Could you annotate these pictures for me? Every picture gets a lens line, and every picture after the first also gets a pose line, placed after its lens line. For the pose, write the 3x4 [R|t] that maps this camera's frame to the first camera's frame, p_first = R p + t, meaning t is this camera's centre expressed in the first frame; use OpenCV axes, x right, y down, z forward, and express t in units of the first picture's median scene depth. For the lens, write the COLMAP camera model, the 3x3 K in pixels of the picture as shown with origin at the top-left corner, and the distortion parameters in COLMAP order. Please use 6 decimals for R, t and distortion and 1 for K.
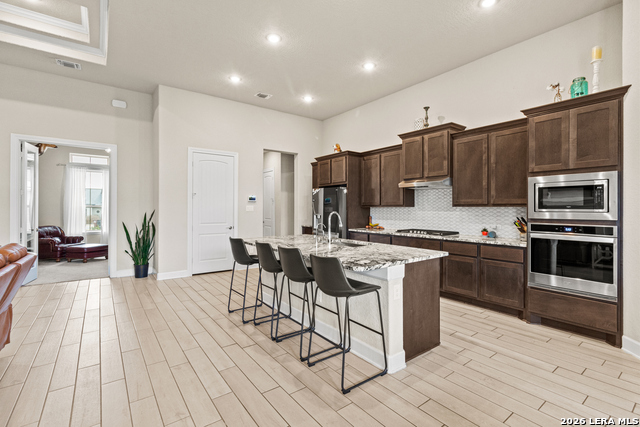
lens RADIAL K [[297.4, 0, 332.4], [0, 297.4, 207.6], [0, 0, 1]] dist [-0.002428, -0.000513]
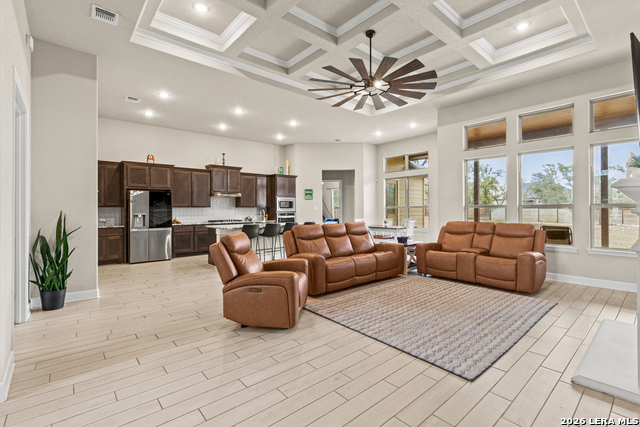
lens RADIAL K [[297.4, 0, 332.4], [0, 297.4, 207.6], [0, 0, 1]] dist [-0.002428, -0.000513]
pose [[-0.068745, 0.005086, 0.997621, -1.561575], [0.000109, 0.999987, -0.005091, 0.008754], [-0.997634, -0.000241, -0.068745, 0.440703]]
